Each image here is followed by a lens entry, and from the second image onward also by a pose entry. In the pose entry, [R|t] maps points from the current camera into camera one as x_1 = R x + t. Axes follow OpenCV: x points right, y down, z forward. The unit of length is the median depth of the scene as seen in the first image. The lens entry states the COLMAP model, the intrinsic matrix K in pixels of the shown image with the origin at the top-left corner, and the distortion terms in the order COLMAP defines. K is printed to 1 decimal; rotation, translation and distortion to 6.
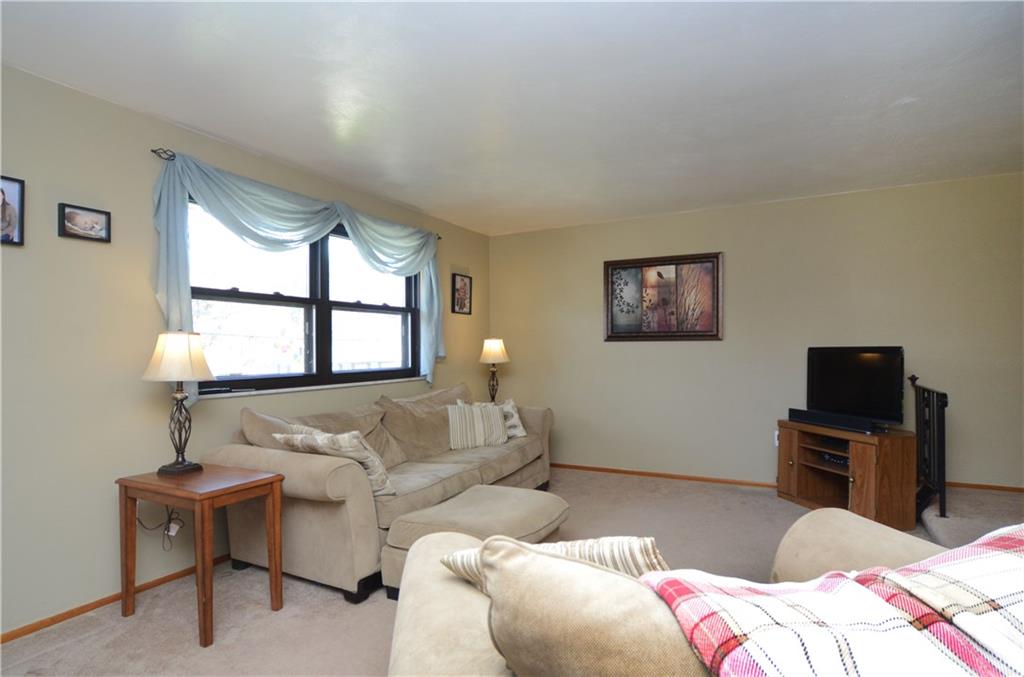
lens RADIAL K [[559.6, 0, 512.3], [0, 559.6, 345.5], [0, 0, 1]] dist [-0.002156, 0.004862]
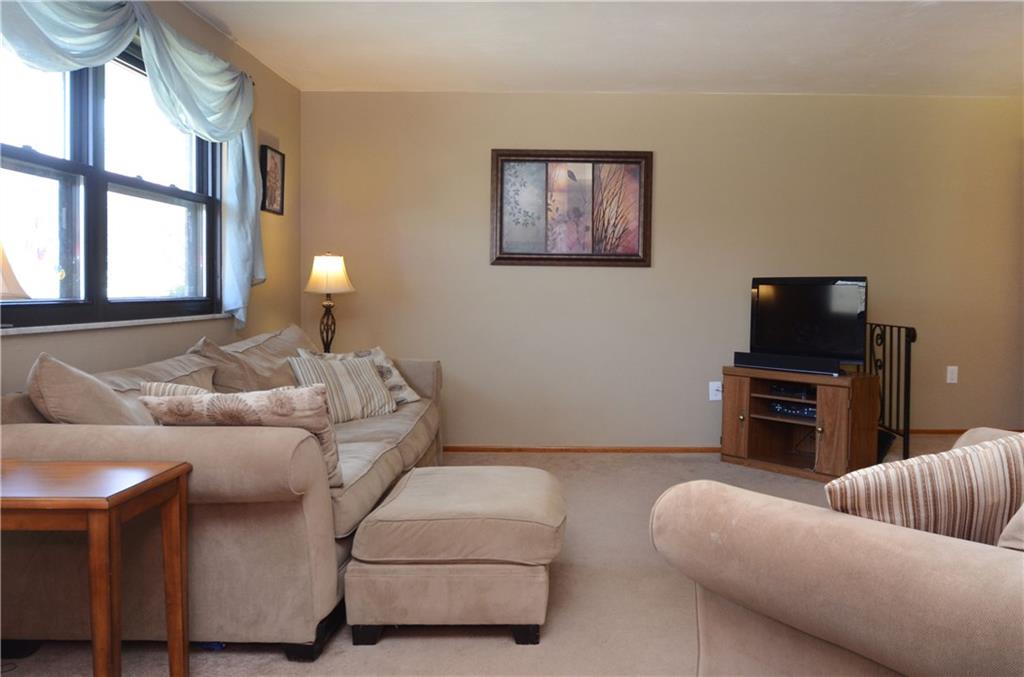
lens RADIAL K [[869.0, 0, 542.0], [0, 869.0, 307.5], [0, 0, 1]] dist [0.035693, 0.014458]
pose [[0.879893, 0.008955, 0.475087, -0.335041], [-0.019216, 0.999675, 0.016746, 0.030408], [-0.474782, -0.023864, 0.879780, 0.018862]]
